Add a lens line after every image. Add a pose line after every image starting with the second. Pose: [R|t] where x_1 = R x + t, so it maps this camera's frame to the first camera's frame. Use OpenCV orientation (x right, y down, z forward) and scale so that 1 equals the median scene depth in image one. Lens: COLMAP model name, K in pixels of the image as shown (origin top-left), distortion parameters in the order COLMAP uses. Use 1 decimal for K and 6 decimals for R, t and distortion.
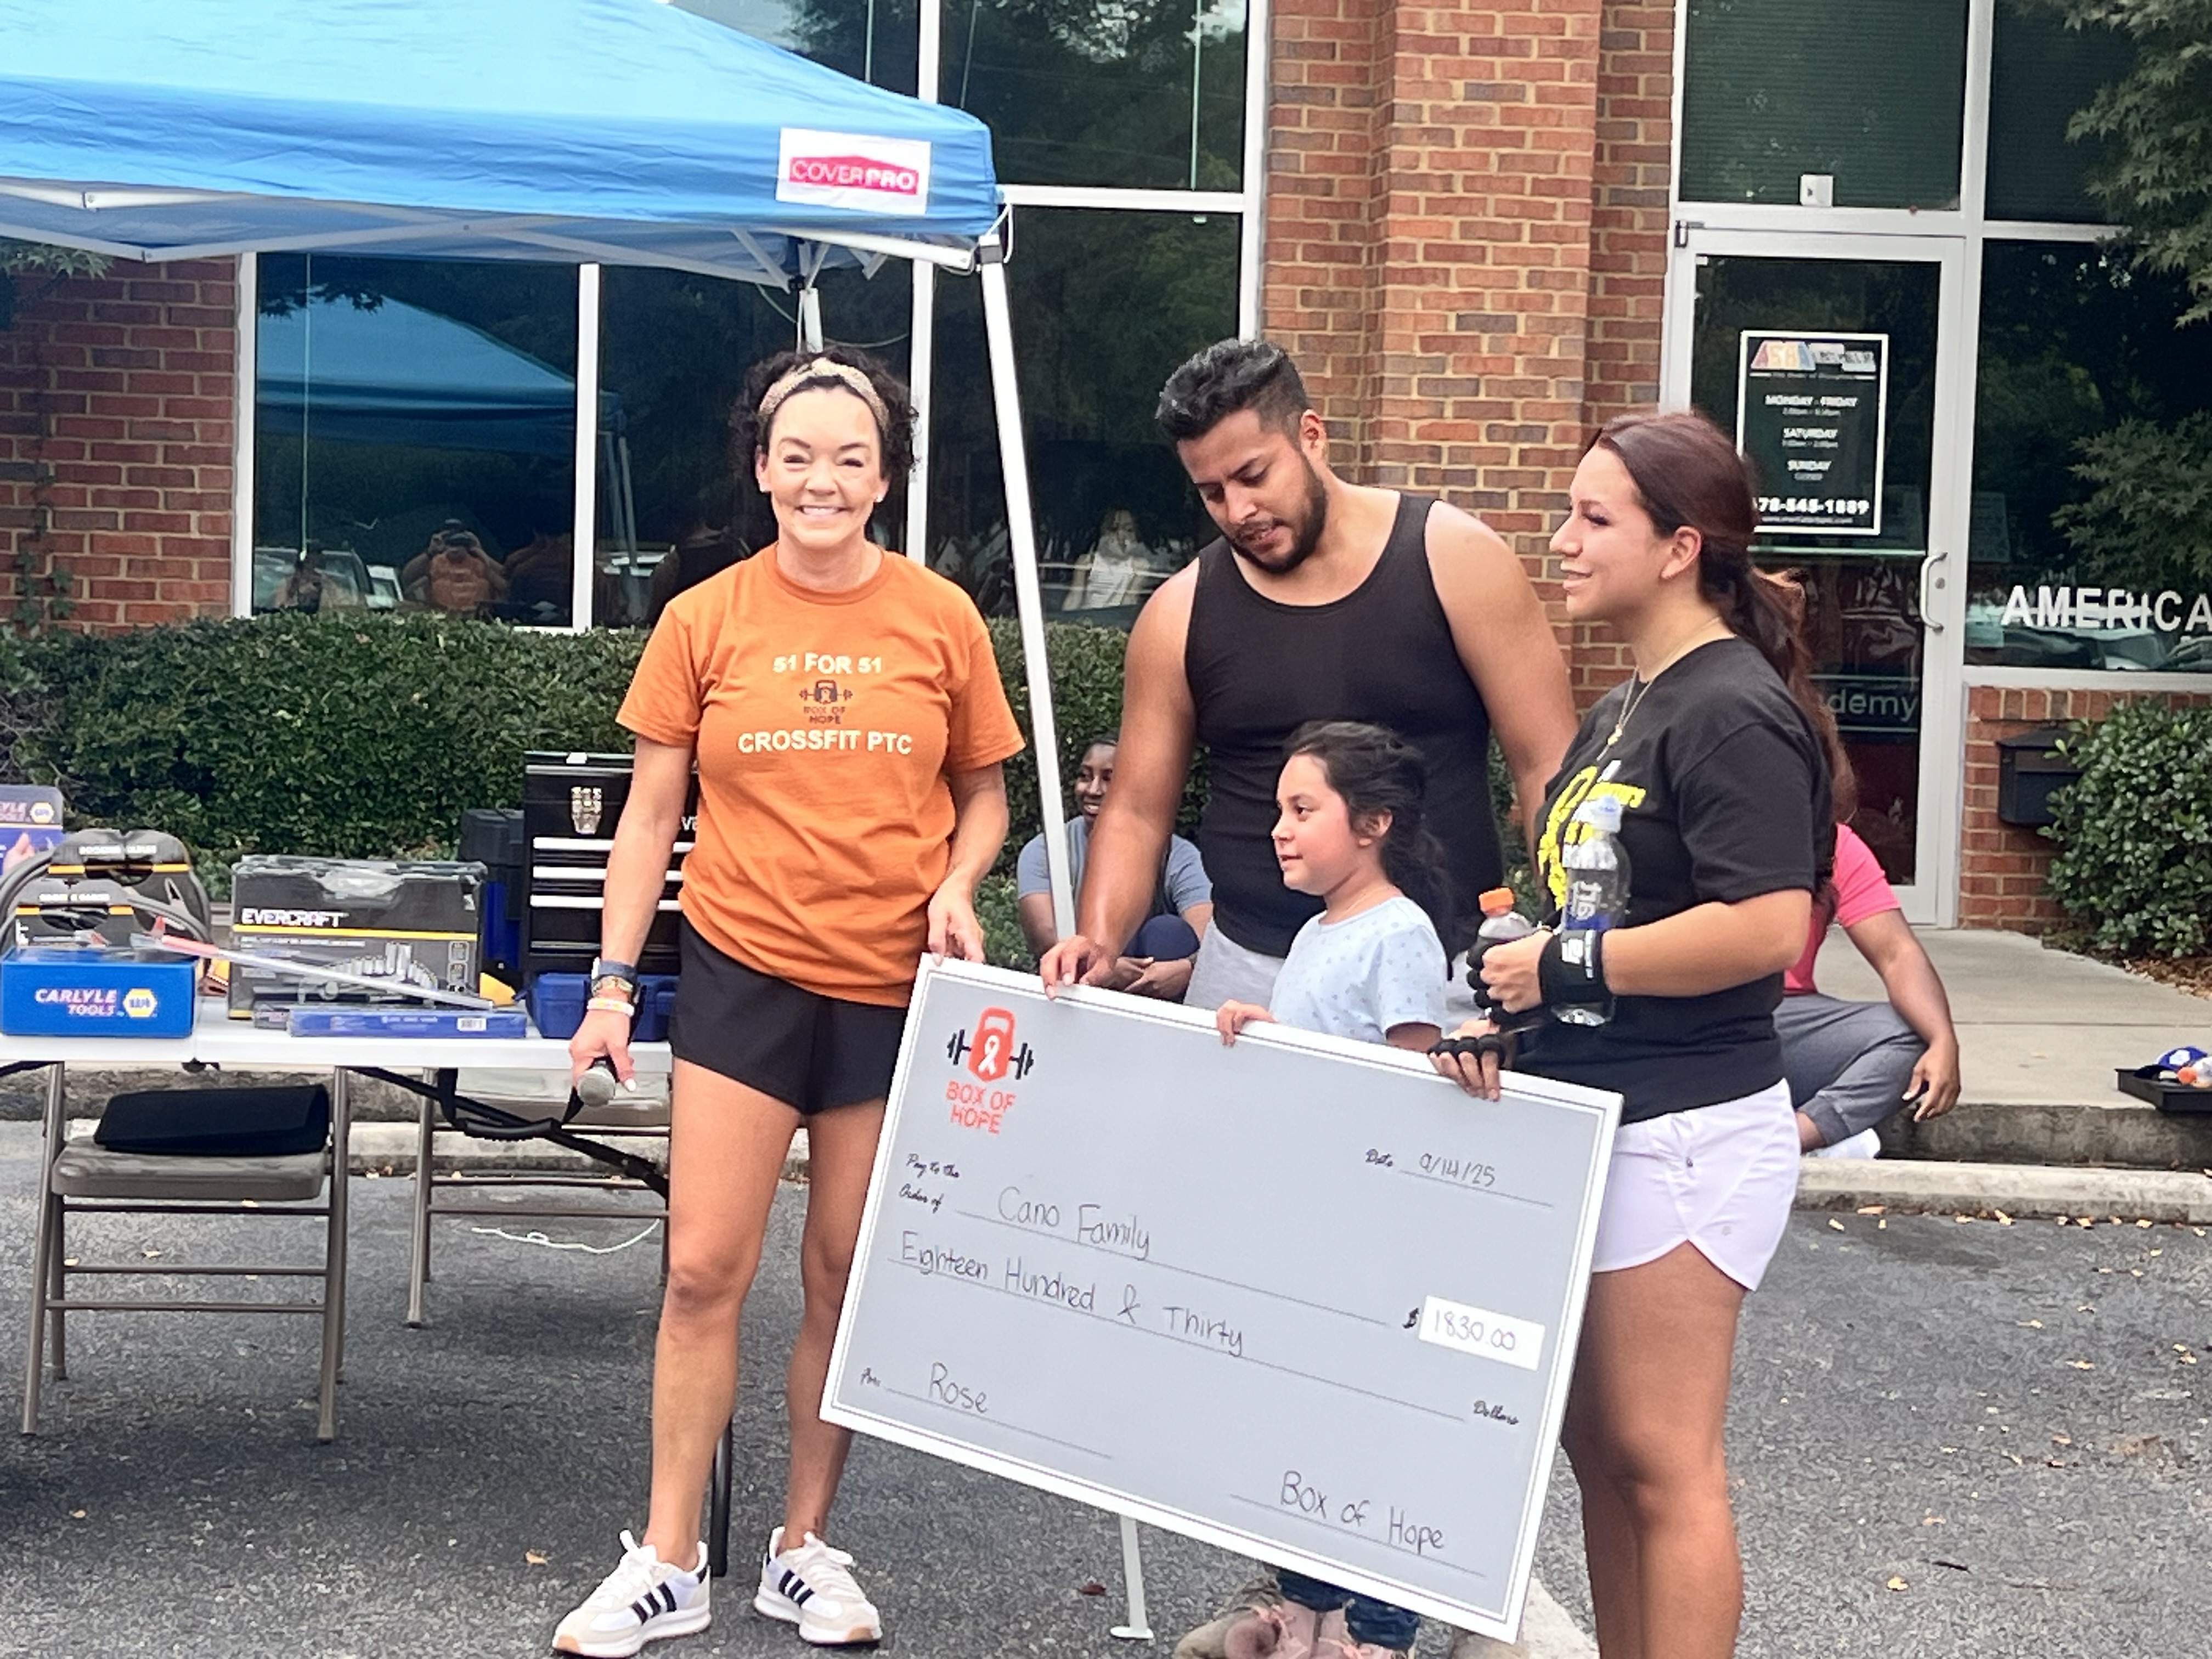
lens RADIAL K [[4767.4, 0, 1106.4], [0, 4767.4, 829.5], [0, 0, 1]] dist [0.247403, 0.000000]
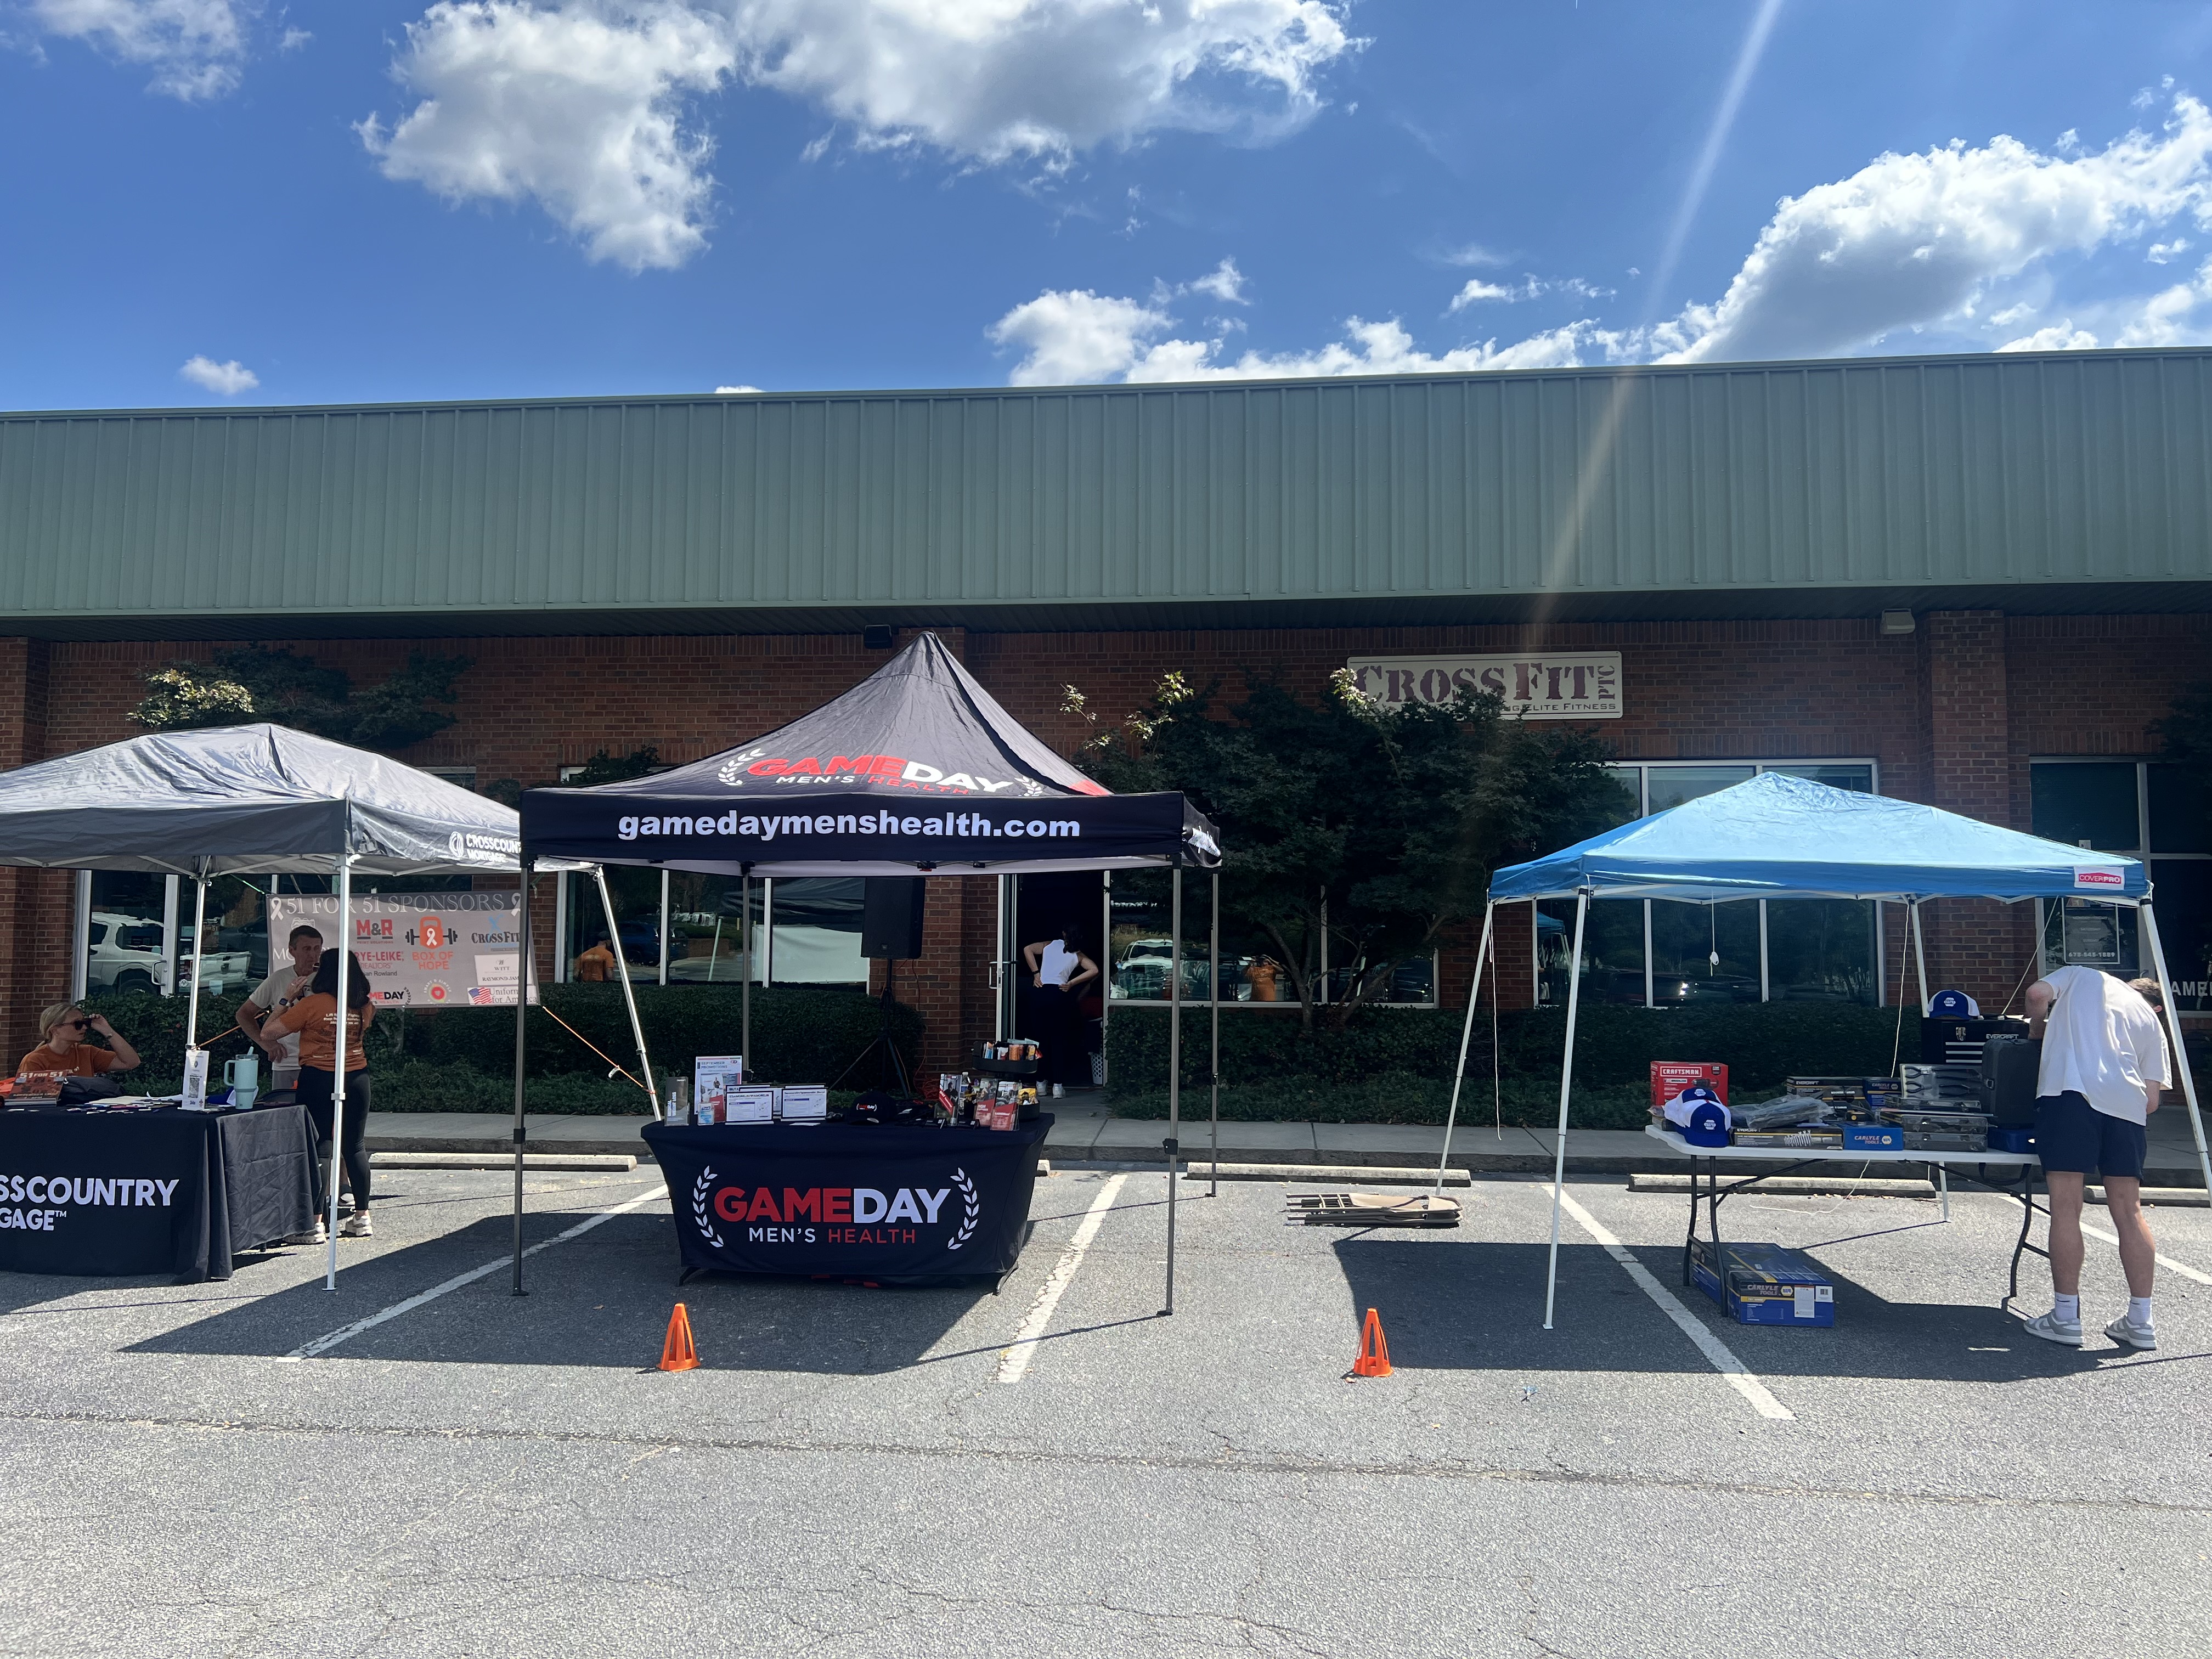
lens RADIAL K [[1668.2, 0, 1103.7], [0, 1668.2, 826.4], [0, 0, 1]] dist [0.009045, 0.002826]
pose [[0.970924, -0.043609, -0.235382, -0.193250], [0.010181, 0.989900, -0.141402, -0.009131], [0.239171, 0.134894, 0.961562, -0.103463]]
